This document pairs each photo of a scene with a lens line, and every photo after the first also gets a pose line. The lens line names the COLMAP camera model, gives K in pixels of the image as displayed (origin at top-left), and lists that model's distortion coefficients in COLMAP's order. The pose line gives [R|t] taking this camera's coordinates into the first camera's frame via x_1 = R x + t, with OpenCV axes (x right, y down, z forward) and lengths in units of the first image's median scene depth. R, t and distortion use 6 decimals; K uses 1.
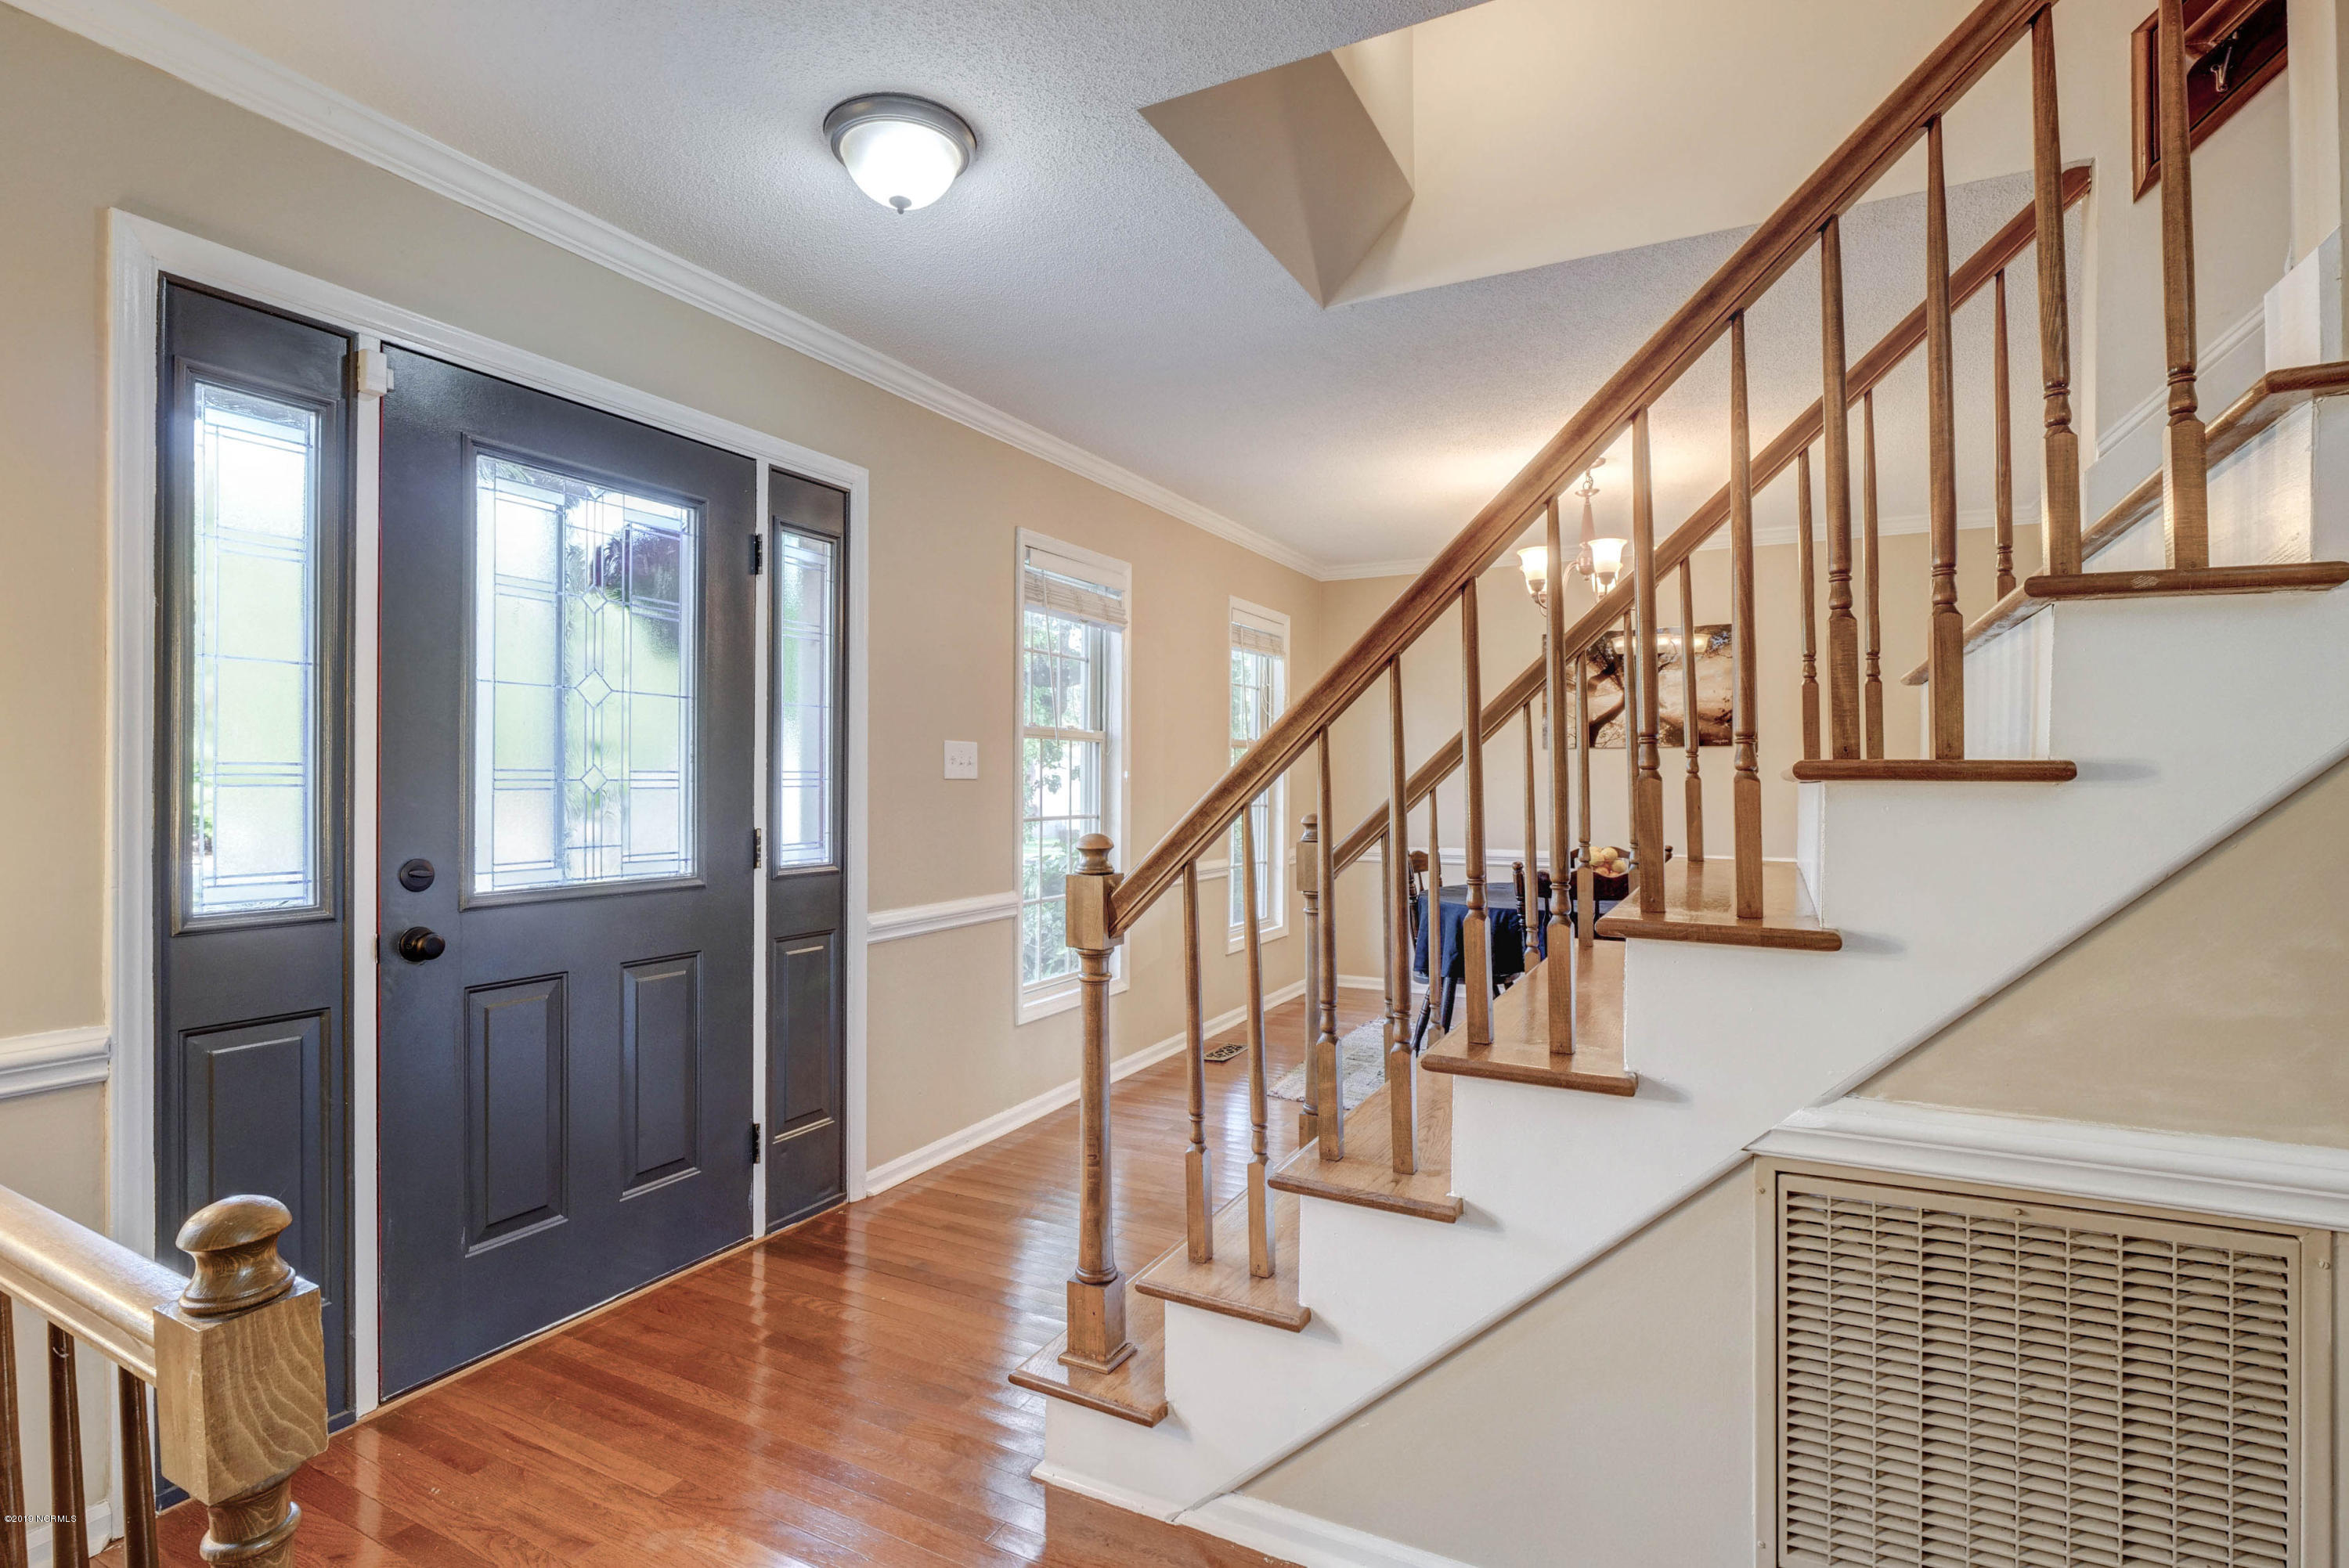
lens RADIAL K [[1134.2, 0, 1182.0], [0, 1134.2, 766.6], [0, 0, 1]] dist [-0.003003, -0.000699]
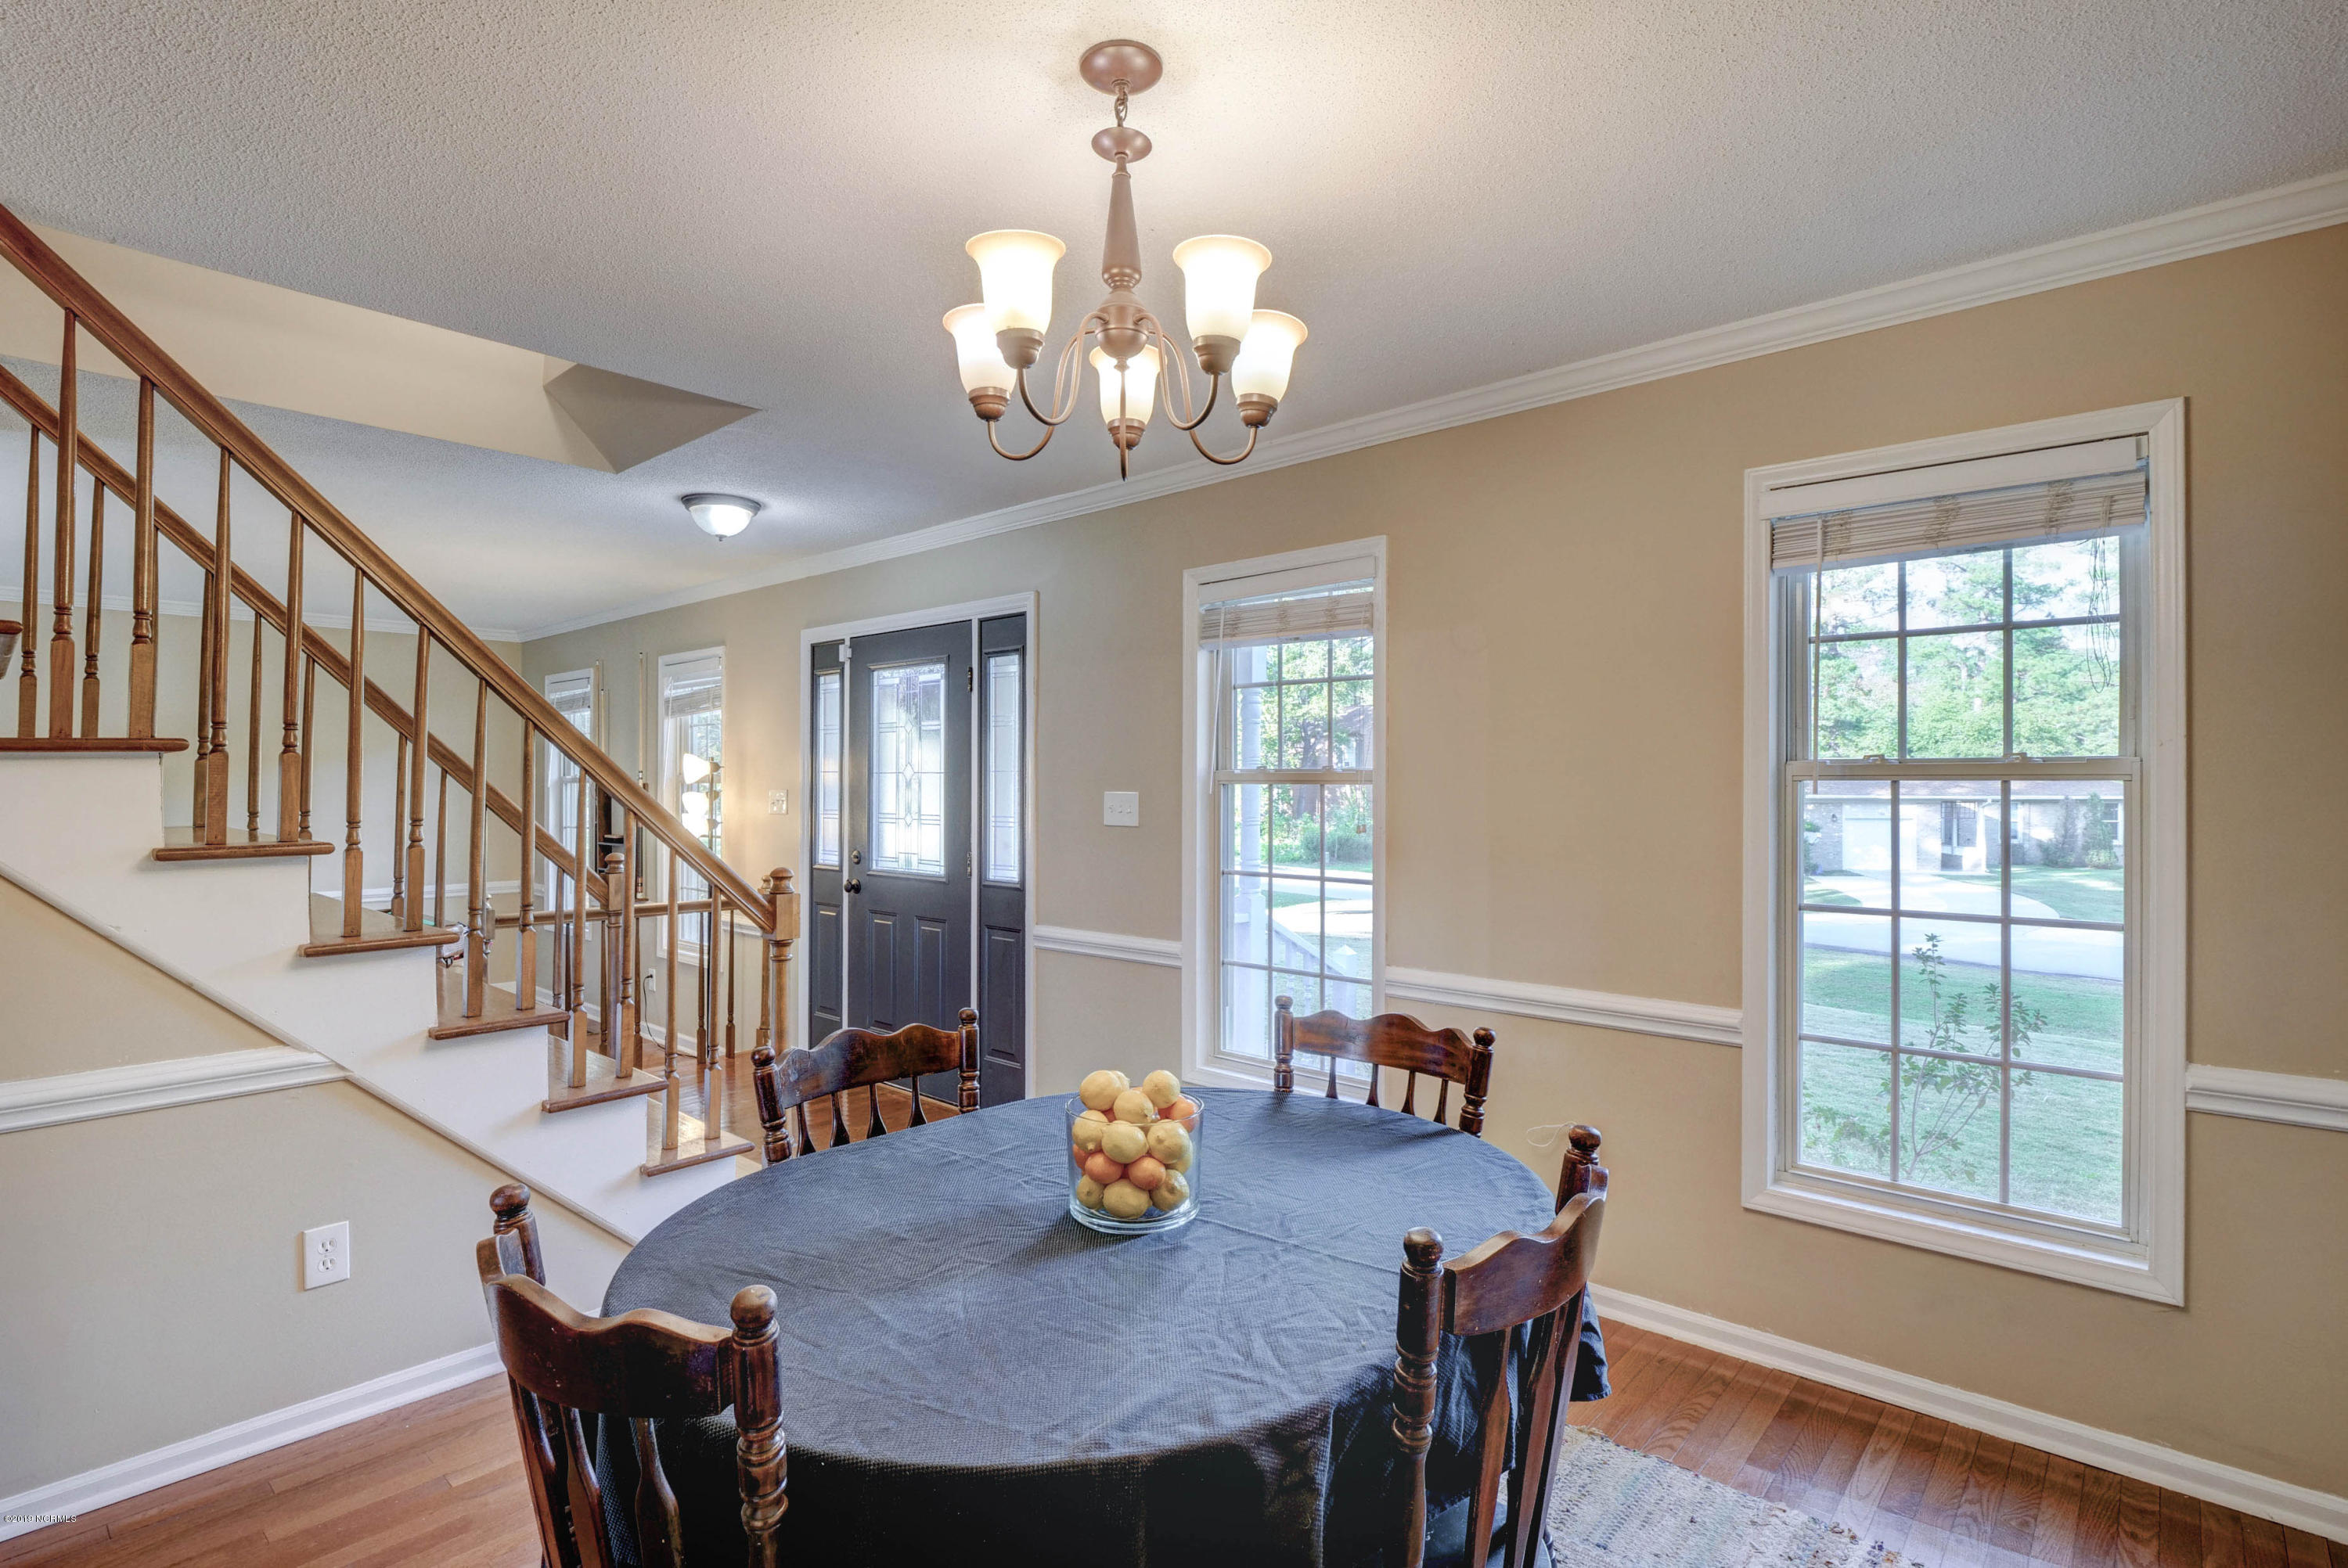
lens RADIAL K [[1133.7, 0, 1181.0], [0, 1133.7, 793.1], [0, 0, 1]] dist [-0.003003, -0.000699]
pose [[-0.233852, -0.006258, -0.972252, 1.132576], [0.002046, 0.999974, -0.006929, -0.017635], [0.972270, -0.003610, -0.233833, 1.709444]]
